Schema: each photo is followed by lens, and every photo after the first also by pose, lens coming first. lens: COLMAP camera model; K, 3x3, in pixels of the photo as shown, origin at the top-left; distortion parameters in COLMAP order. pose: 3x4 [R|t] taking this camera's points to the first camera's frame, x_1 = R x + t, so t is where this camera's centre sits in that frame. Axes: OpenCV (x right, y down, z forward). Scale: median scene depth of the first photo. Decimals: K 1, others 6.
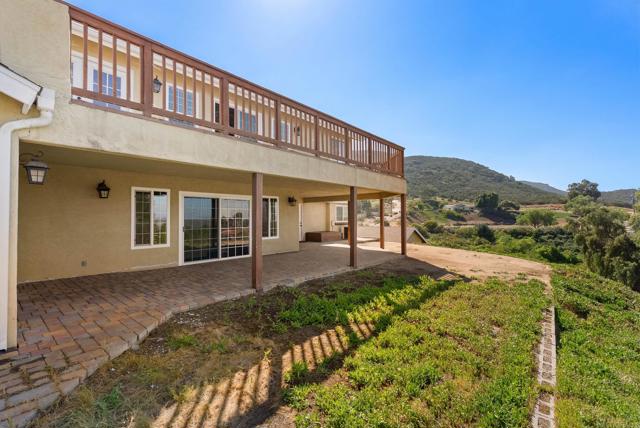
lens RADIAL K [[289.2, 0, 320.0], [0, 289.2, 214.0], [0, 0, 1]] dist [0.000117, 0.000640]
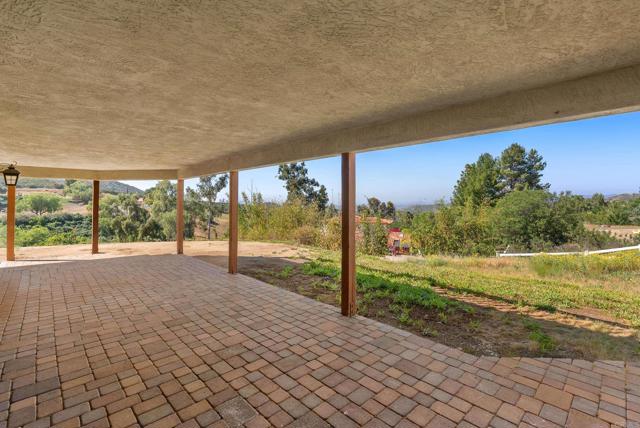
lens RADIAL K [[297.1, 0, 318.7], [0, 297.1, 202.1], [0, 0, 1]] dist [-0.000990, -0.000119]
pose [[0.116389, 0.006970, 0.993179, -0.047438], [-0.016553, 0.999850, -0.005077, -0.000355], [-0.993066, -0.015849, 0.116487, 0.052735]]
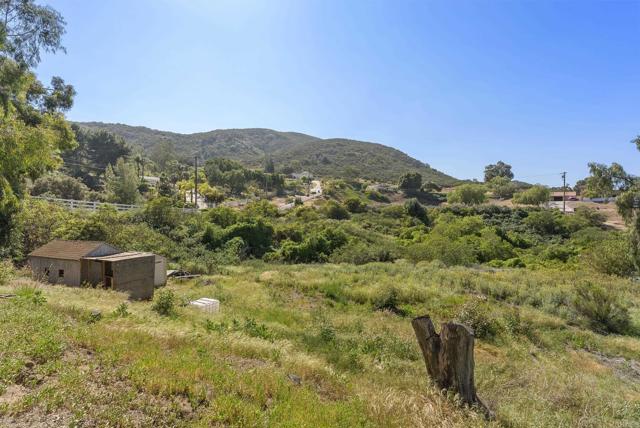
lens RADIAL K [[289.2, 0, 320.0], [0, 289.2, 214.0], [0, 0, 1]] dist [0.000117, 0.000640]
pose [[0.969105, -0.001978, 0.246639, 0.109389], [-0.008187, 0.999159, 0.040183, 0.038263], [-0.246511, -0.040961, 0.968274, 0.273587]]
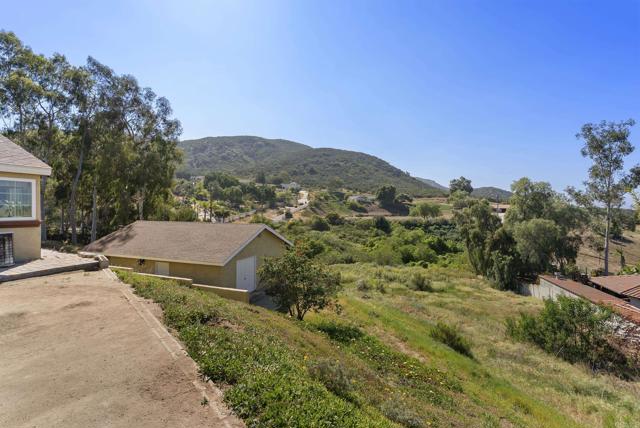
lens RADIAL K [[289.2, 0, 320.0], [0, 289.2, 214.0], [0, 0, 1]] dist [0.000117, 0.000640]
pose [[0.957393, 0.001459, 0.288783, 0.066009], [-0.010684, 0.999482, 0.030373, 0.000844], [-0.288589, -0.032165, 0.956913, 0.090335]]
